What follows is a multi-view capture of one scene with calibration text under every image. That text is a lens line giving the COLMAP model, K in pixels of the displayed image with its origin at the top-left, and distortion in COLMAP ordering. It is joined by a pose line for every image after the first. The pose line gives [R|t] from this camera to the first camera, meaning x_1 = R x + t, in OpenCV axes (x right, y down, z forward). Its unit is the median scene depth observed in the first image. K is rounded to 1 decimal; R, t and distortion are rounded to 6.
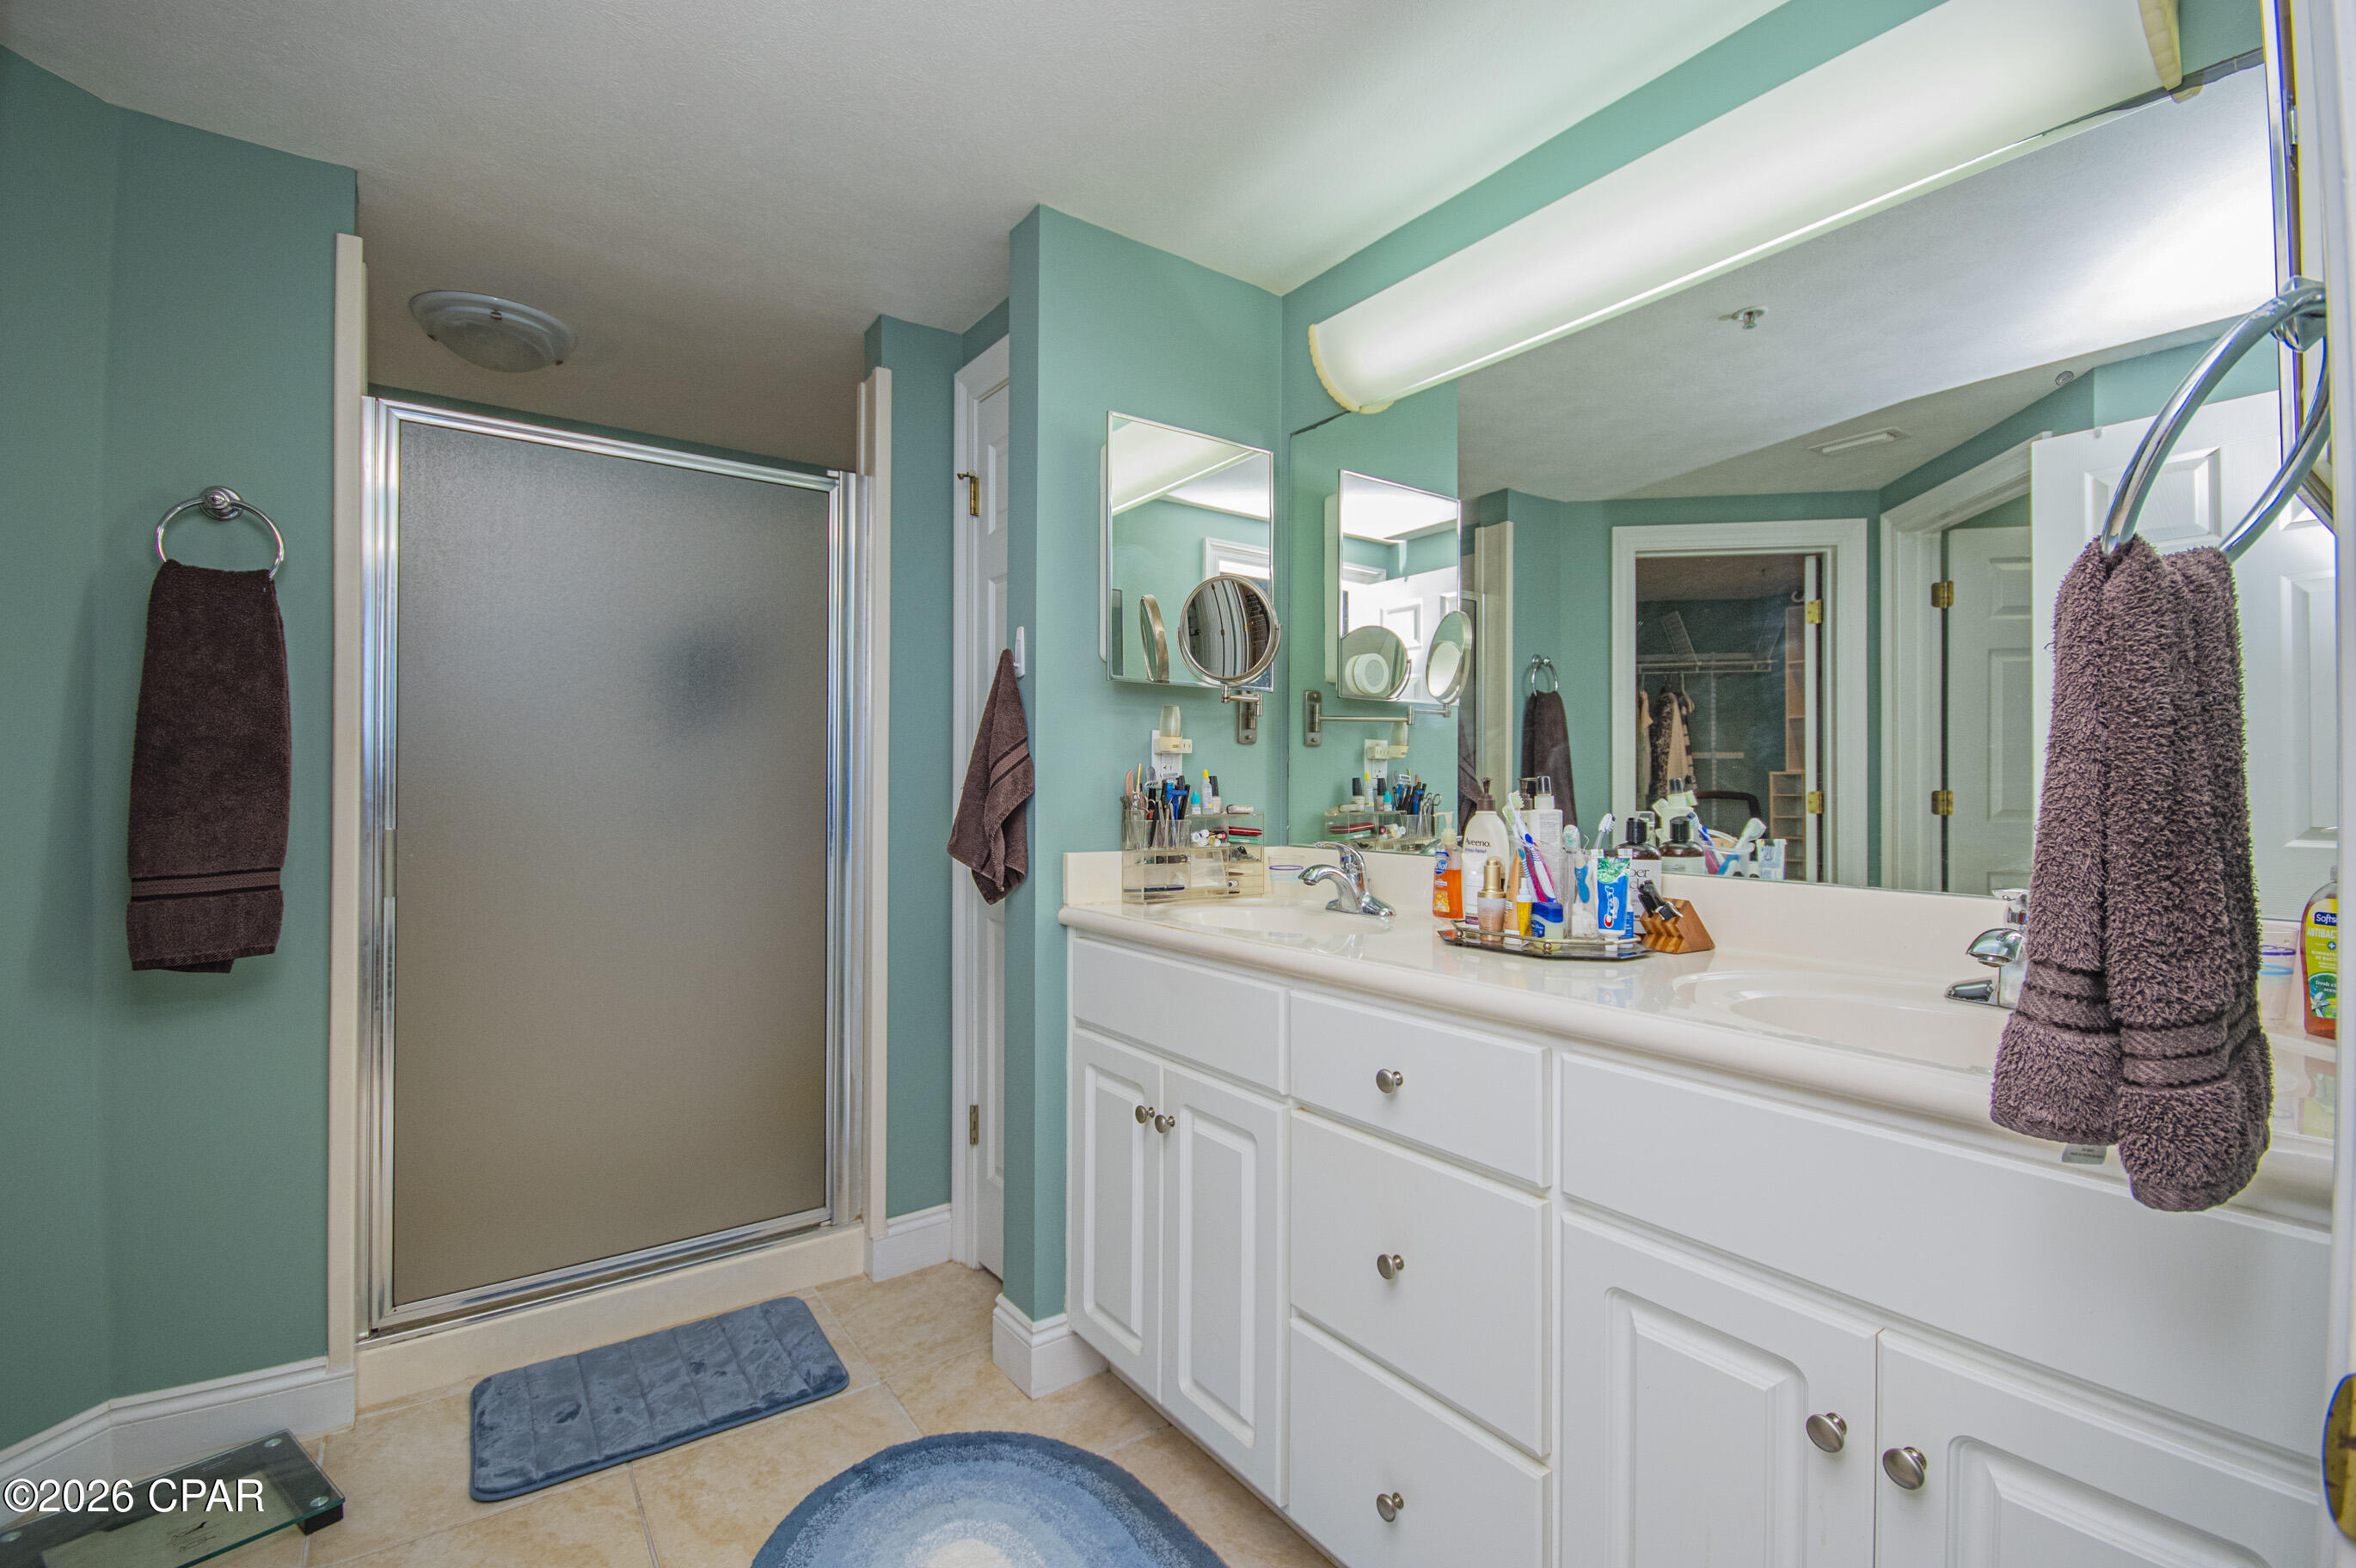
lens RADIAL K [[1074.6, 0, 1178.0], [0, 1074.6, 784.0], [0, 0, 1]] dist [0.001332, -0.000122]
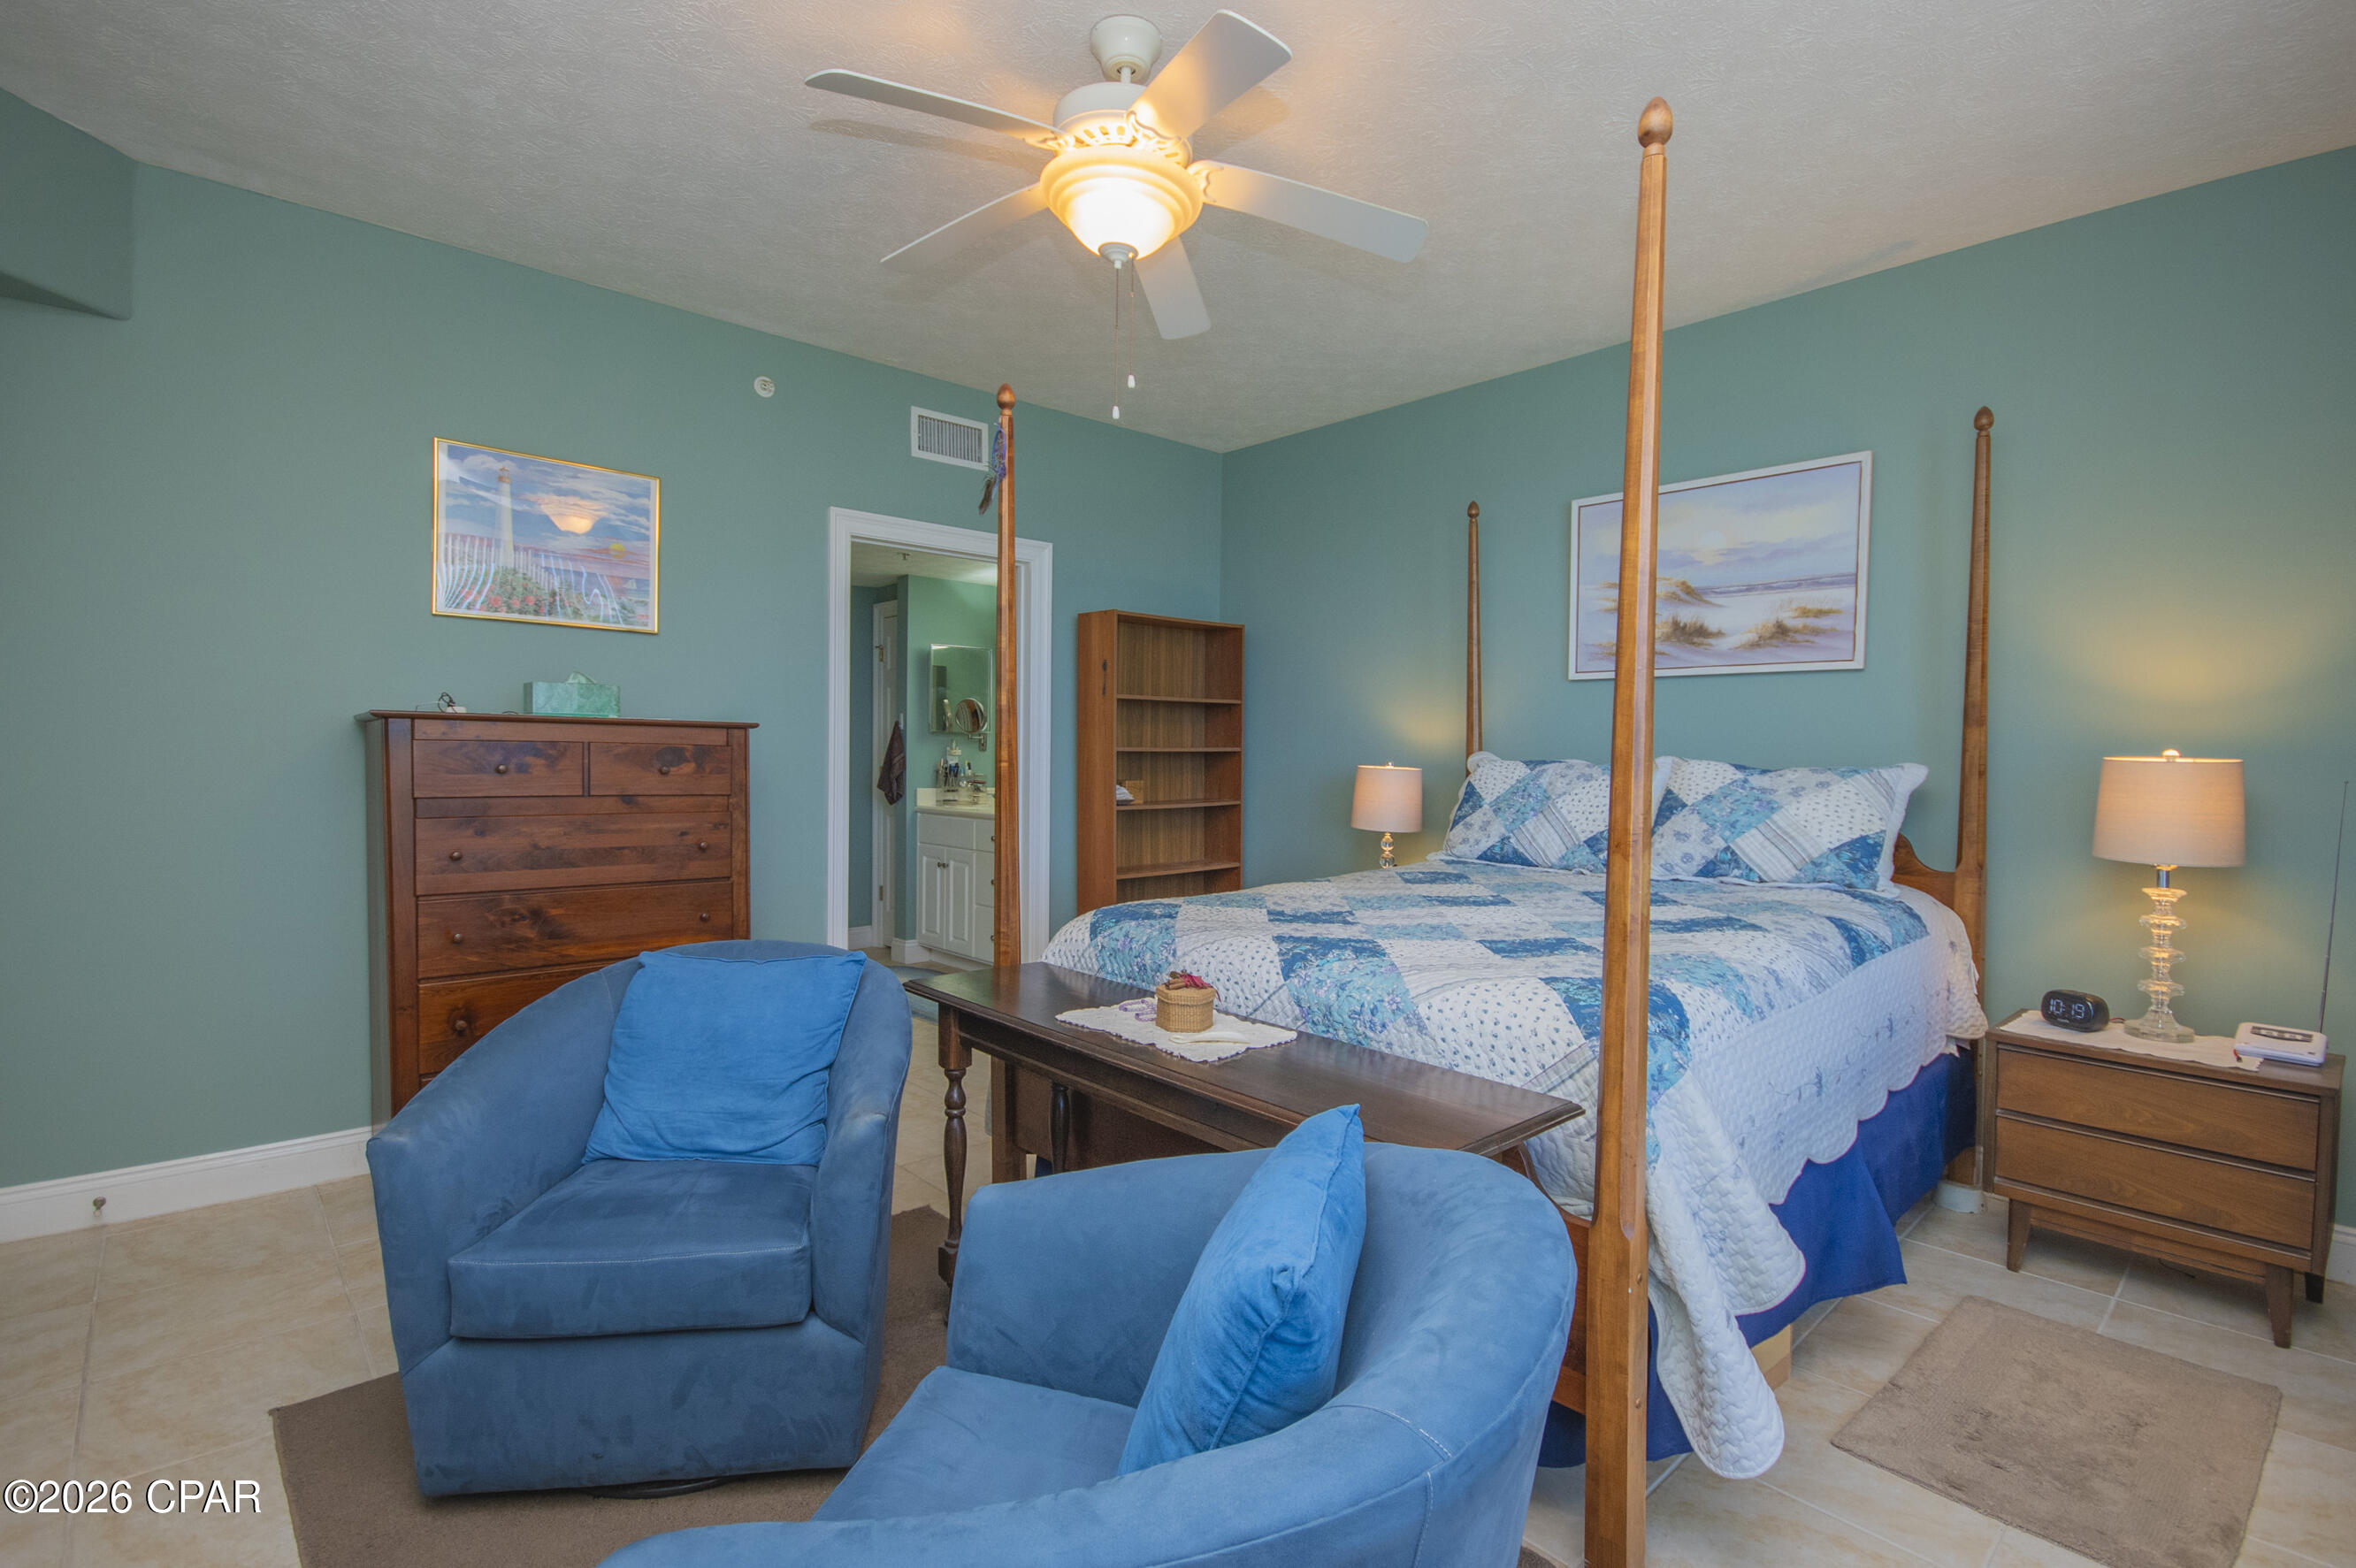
lens RADIAL K [[1074.7, 0, 1178.0], [0, 1074.7, 784.0], [0, 0, 1]] dist [0.001332, -0.000122]
pose [[0.993271, 0.001805, 0.115803, 0.272522], [-0.004204, 0.999781, 0.020482, -0.013290], [-0.115741, -0.020831, 0.993061, -2.068139]]
